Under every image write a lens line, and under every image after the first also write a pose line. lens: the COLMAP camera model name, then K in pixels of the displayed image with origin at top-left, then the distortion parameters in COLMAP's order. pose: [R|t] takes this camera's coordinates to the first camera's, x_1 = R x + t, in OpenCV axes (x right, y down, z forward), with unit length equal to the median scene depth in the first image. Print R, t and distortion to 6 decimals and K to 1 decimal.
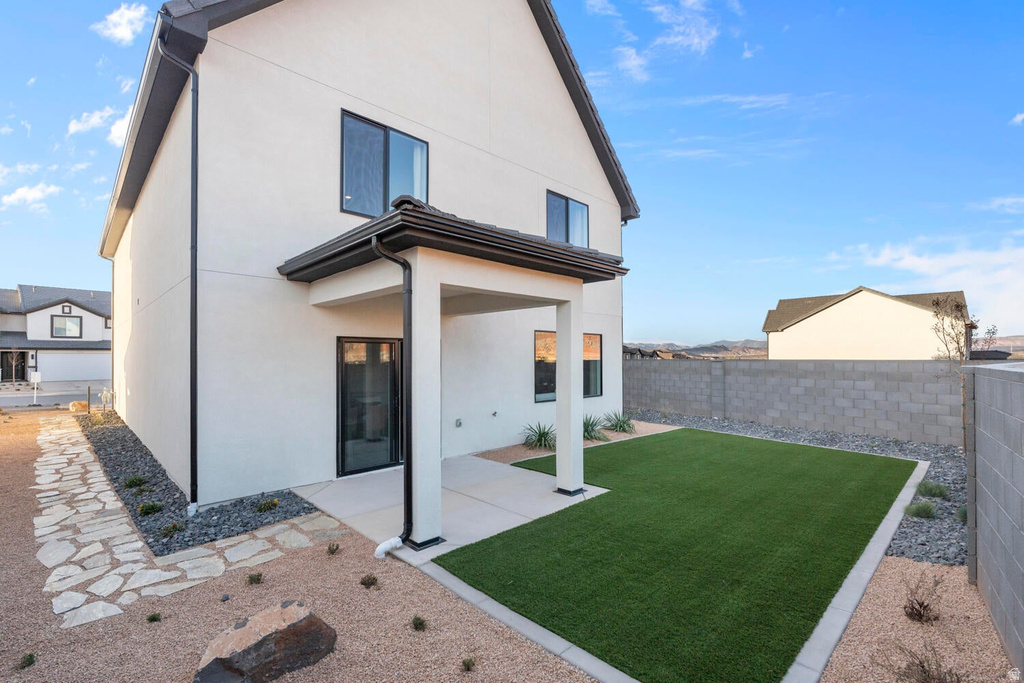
lens RADIAL K [[449.3, 0, 514.3], [0, 449.3, 341.2], [0, 0, 1]] dist [-0.005055, 0.000141]
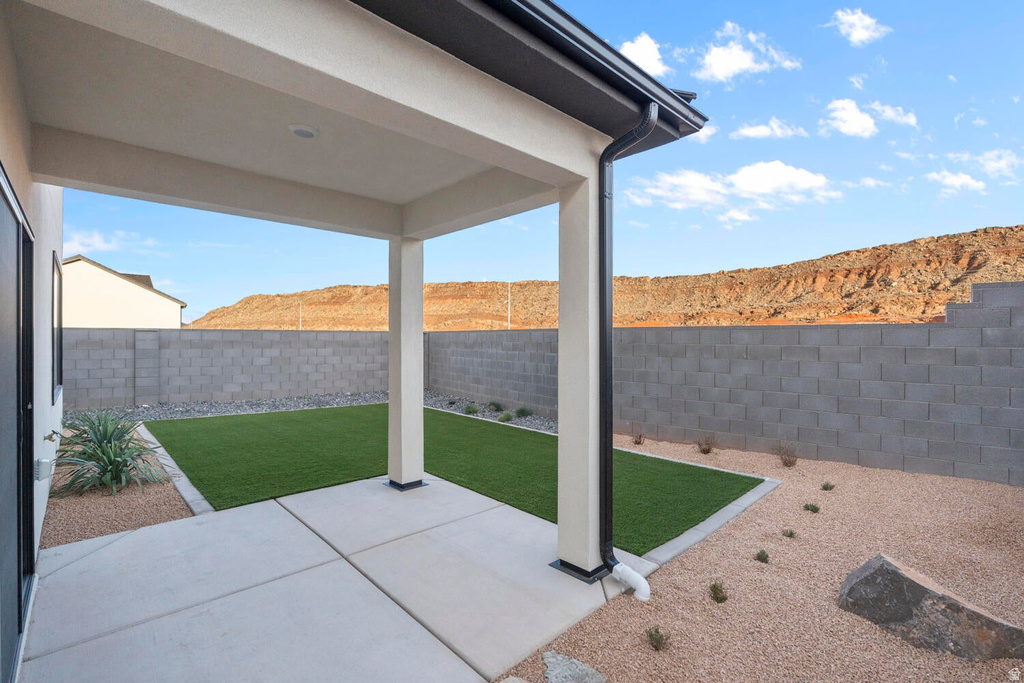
lens RADIAL K [[449.3, 0, 514.3], [0, 449.3, 341.2], [0, 0, 1]] dist [-0.005055, 0.000141]
pose [[0.017111, -0.001636, 0.999852, -0.350130], [-0.039928, 0.999200, 0.002319, 0.042740], [-0.999056, -0.039962, 0.017032, 0.439066]]
